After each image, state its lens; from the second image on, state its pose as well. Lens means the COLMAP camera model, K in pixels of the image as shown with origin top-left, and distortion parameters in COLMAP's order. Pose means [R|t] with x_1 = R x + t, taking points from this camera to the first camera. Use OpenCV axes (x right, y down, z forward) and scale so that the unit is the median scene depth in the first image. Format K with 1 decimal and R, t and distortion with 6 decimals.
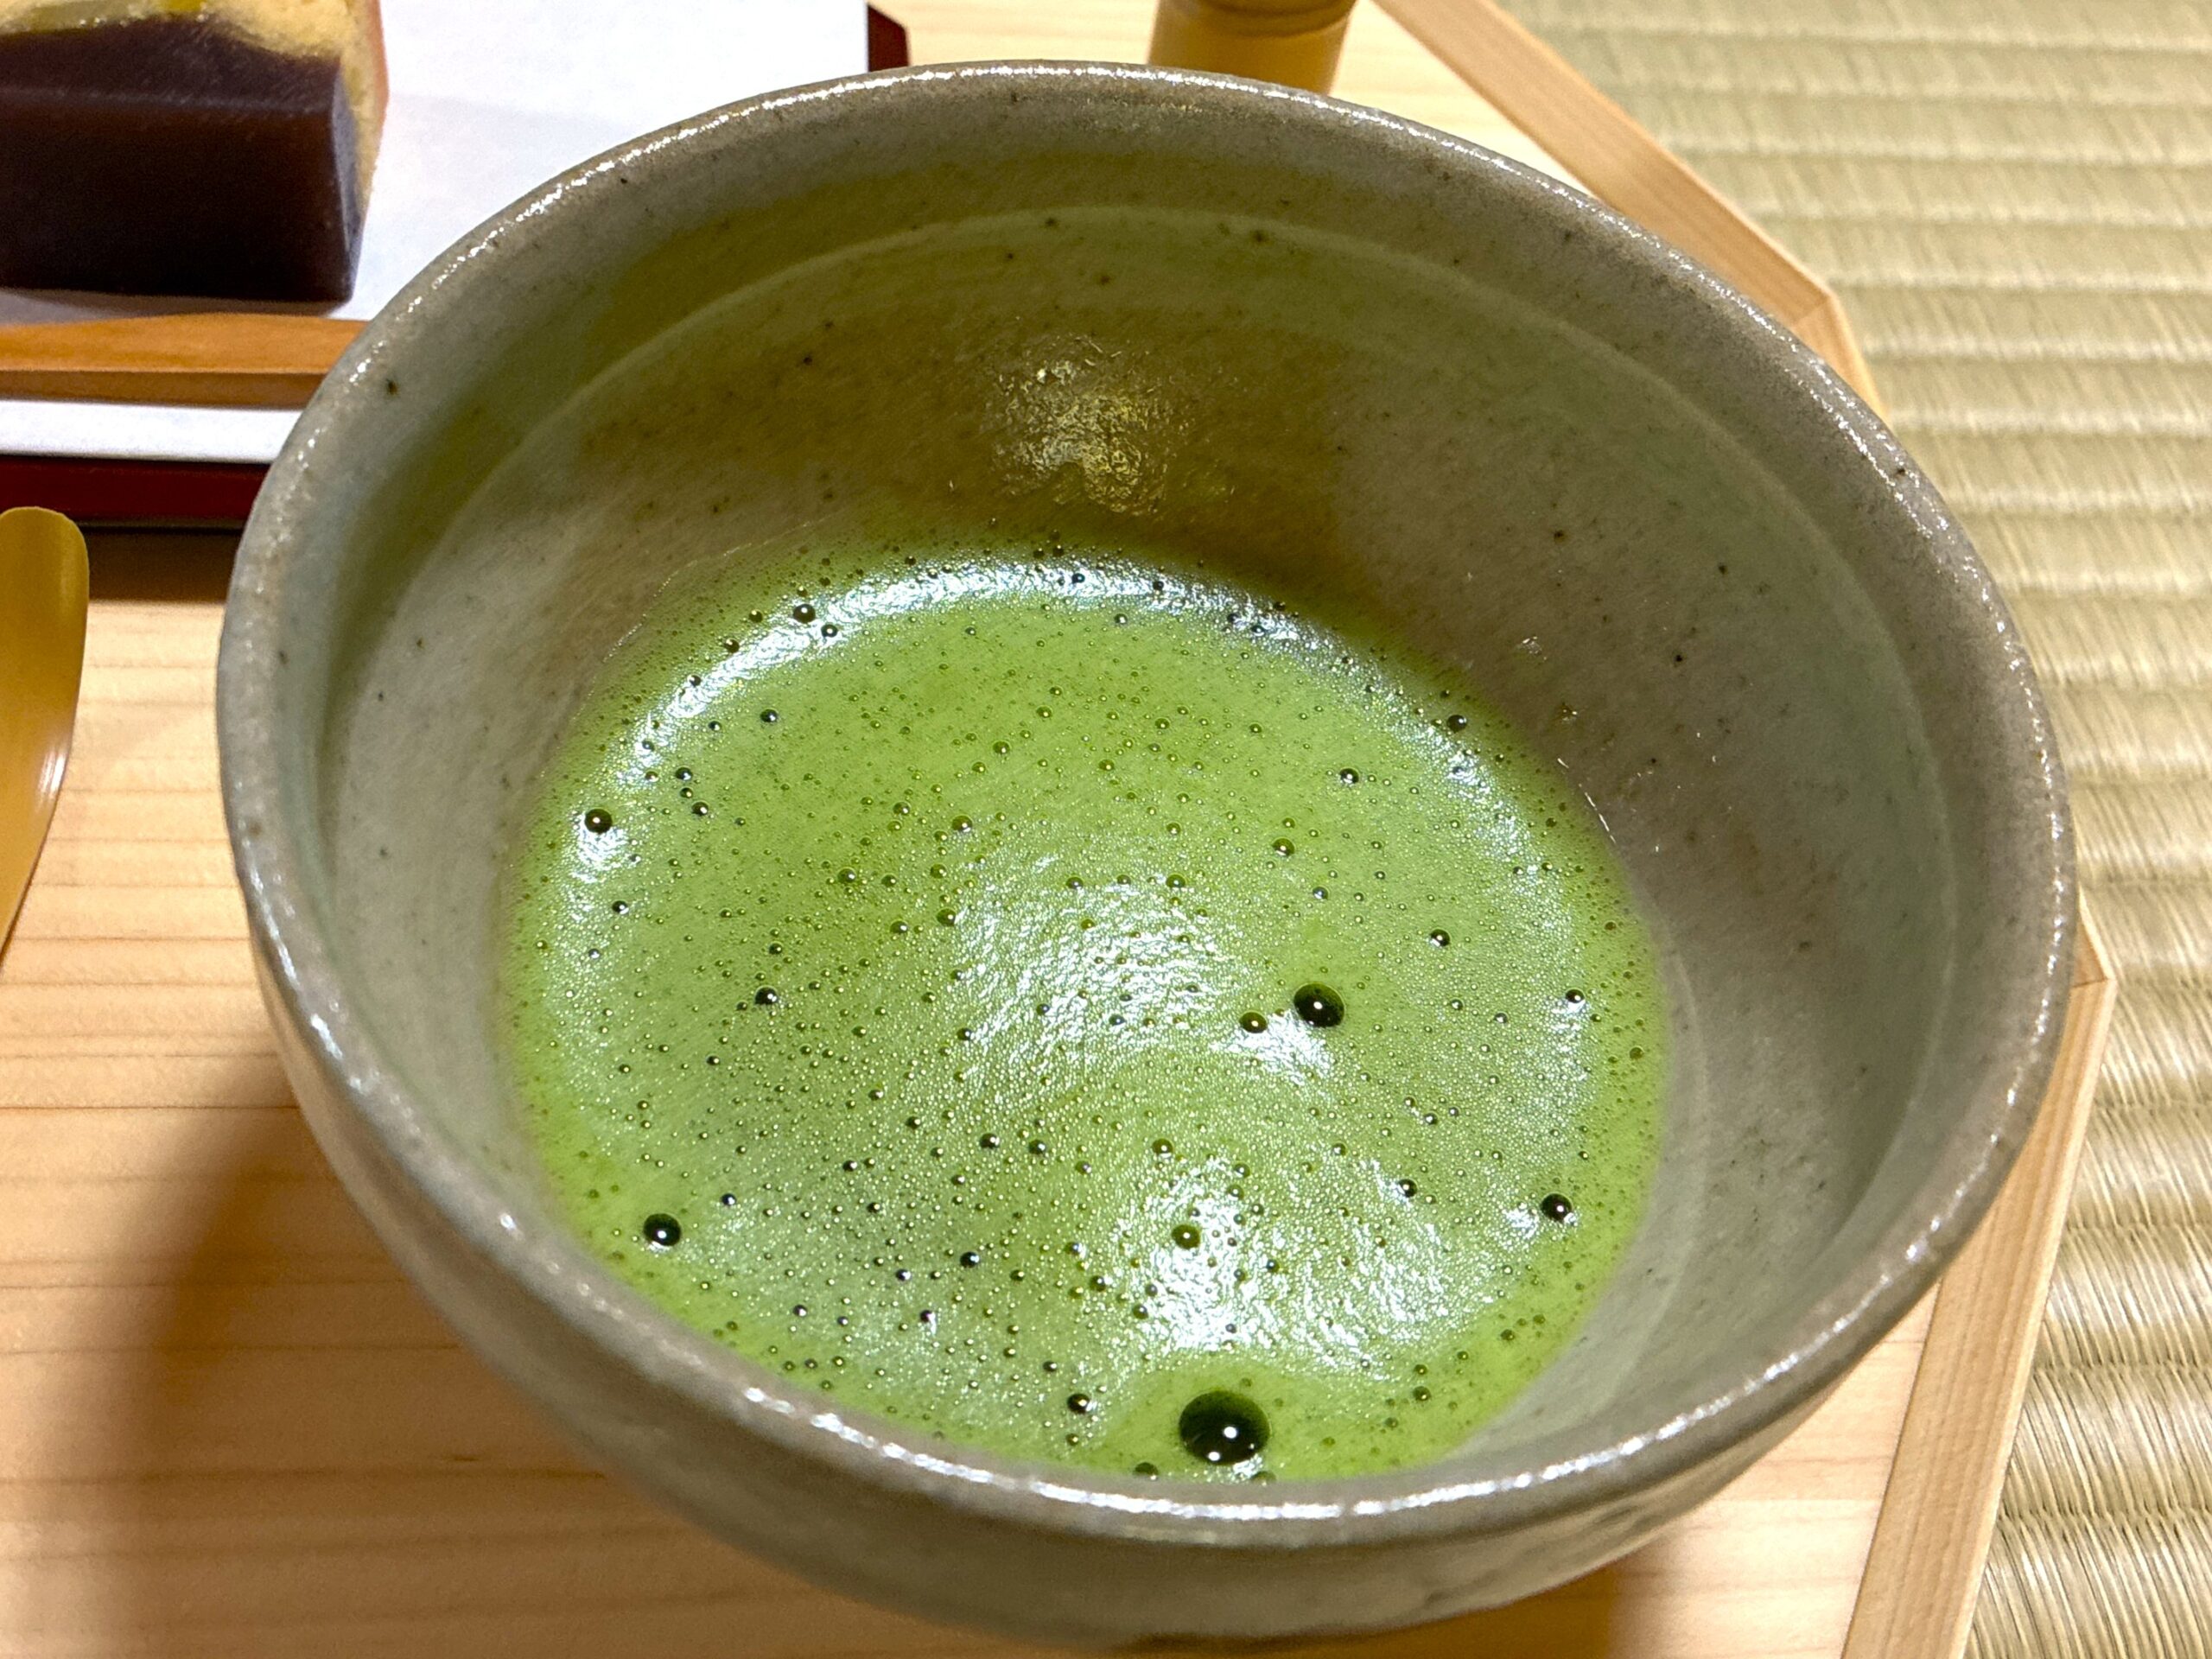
lens RADIAL K [[2280.4, 0, 1106.0], [0, 2280.4, 829.5], [0, 0, 1]] dist [-0.074775, 0.213557]
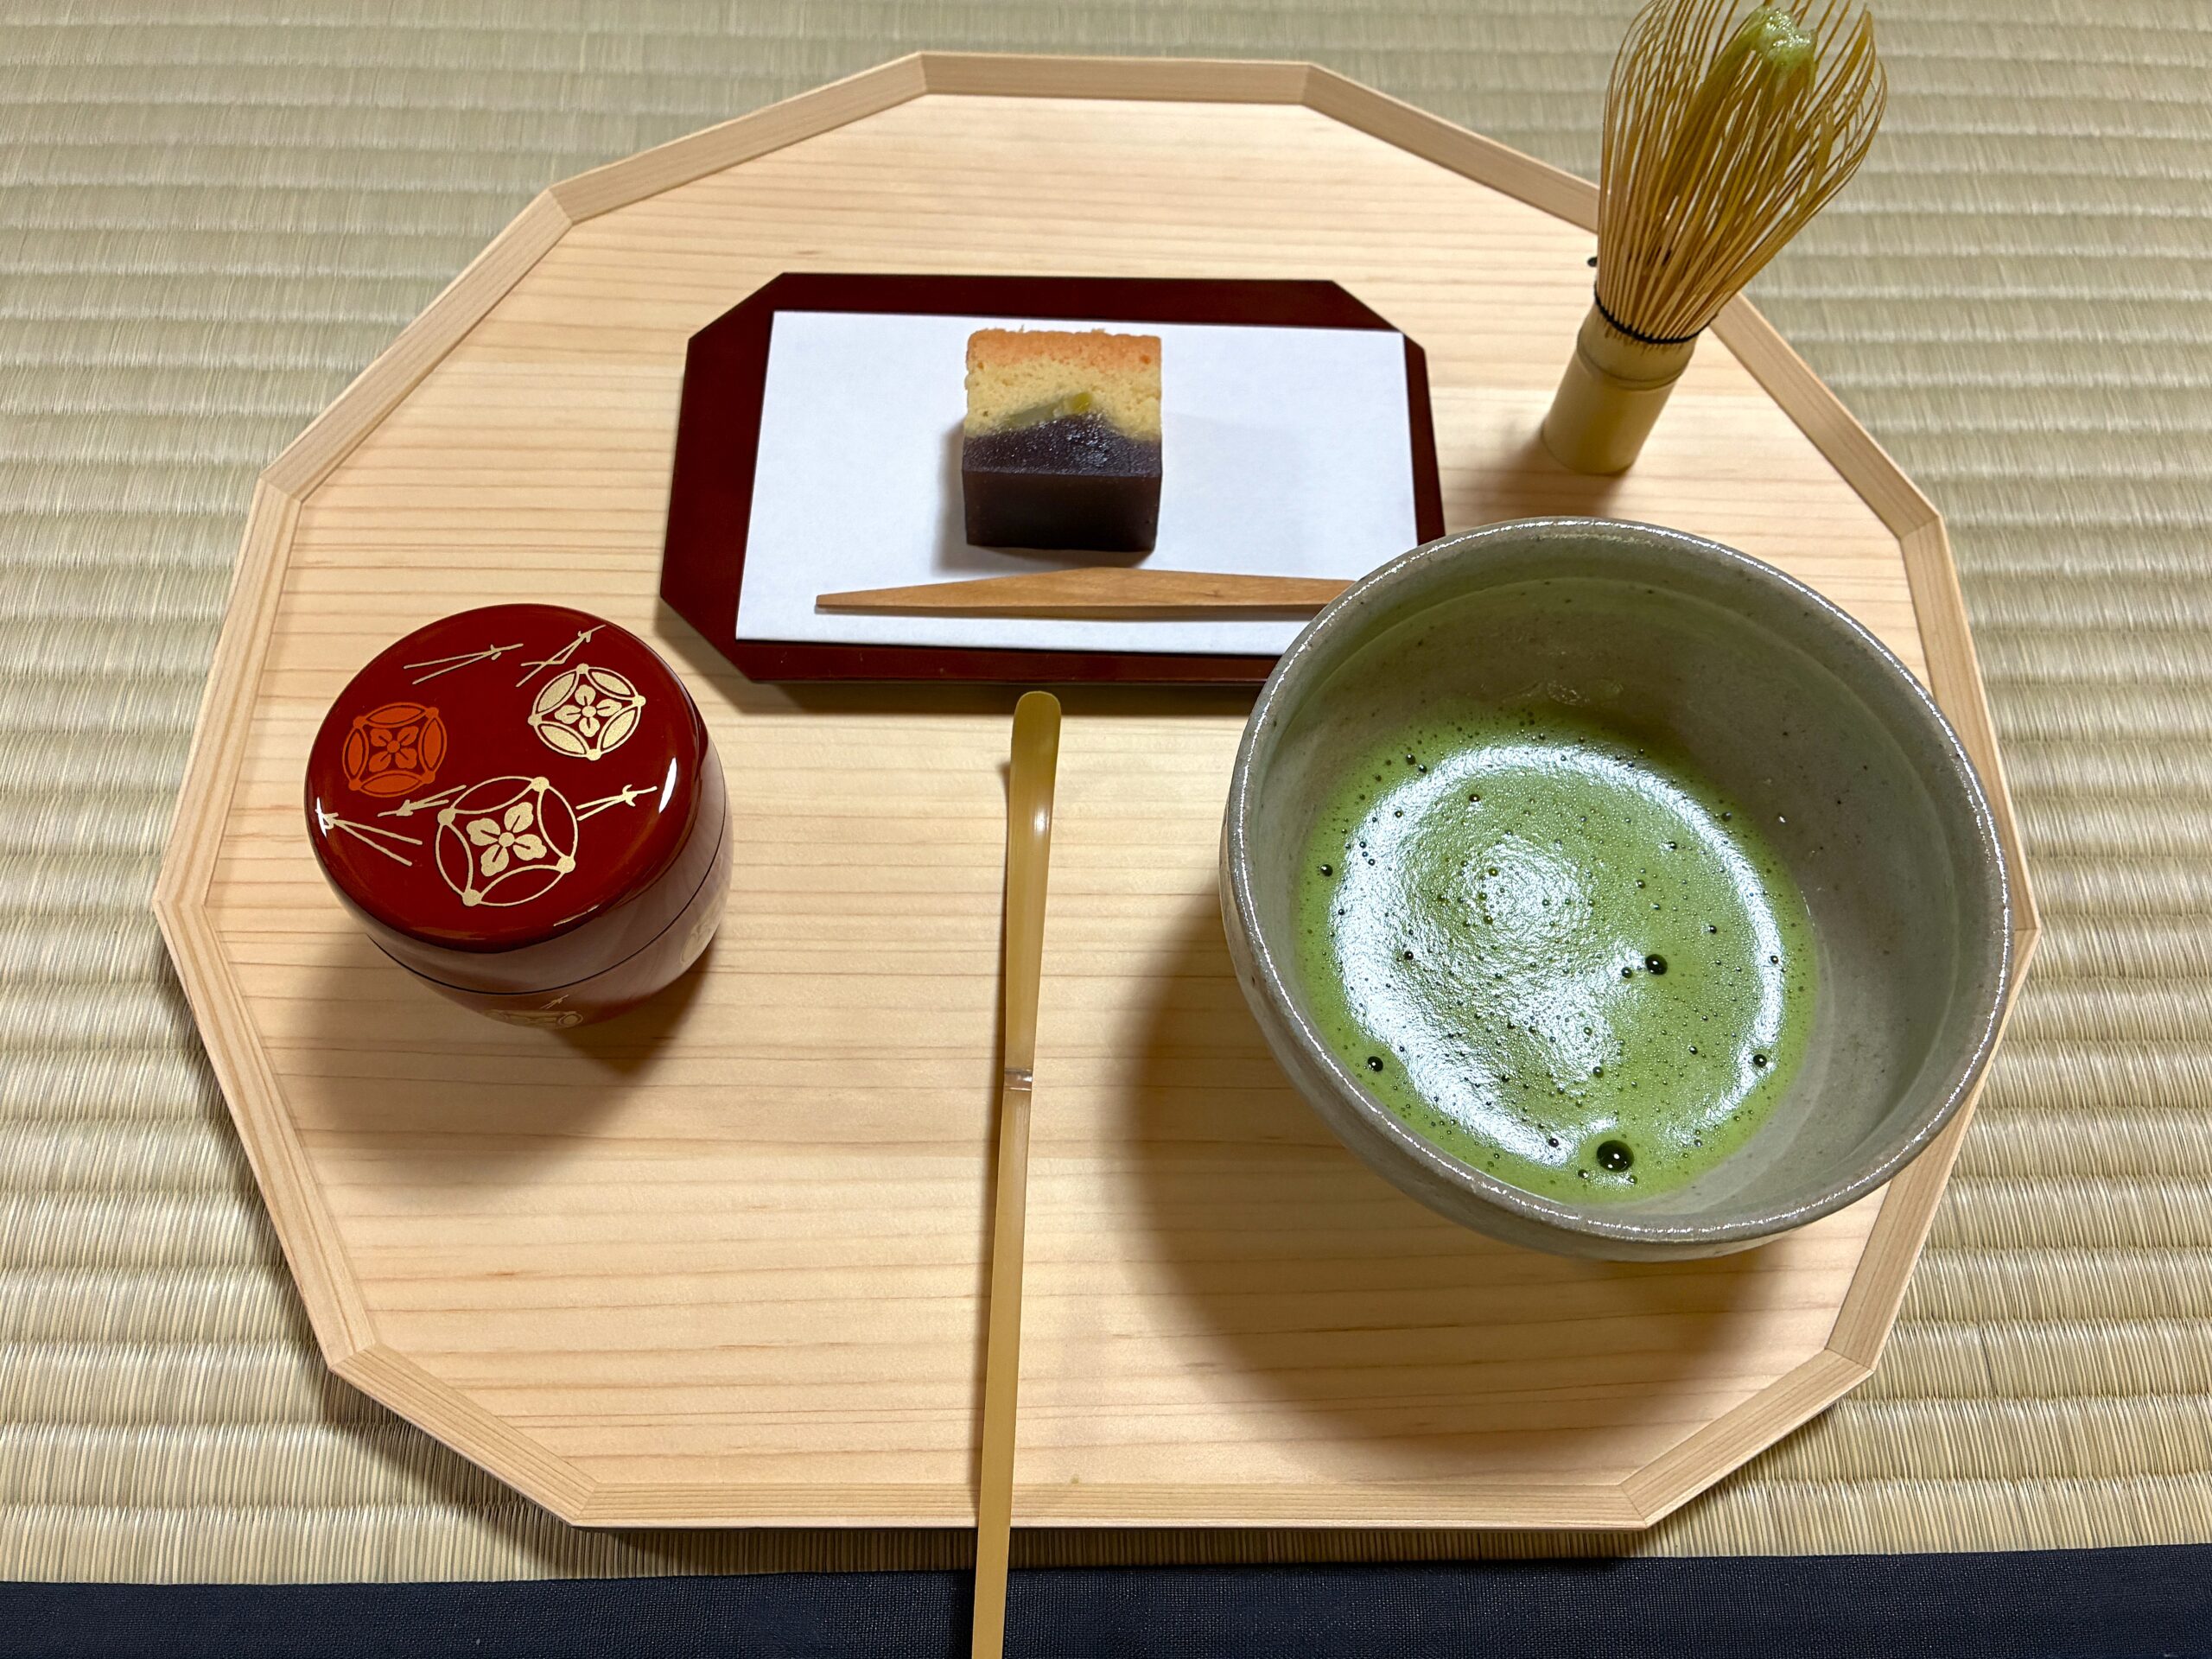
lens RADIAL K [[1788.8, 0, 1106.0], [0, 1788.8, 829.5], [0, 0, 1]] dist [0.019036, -0.001032]
pose [[0.995508, 0.026111, -0.091004, -0.270902], [-0.001799, 0.966261, 0.257559, -0.472226], [0.094659, -0.256239, 0.961967, -0.671102]]
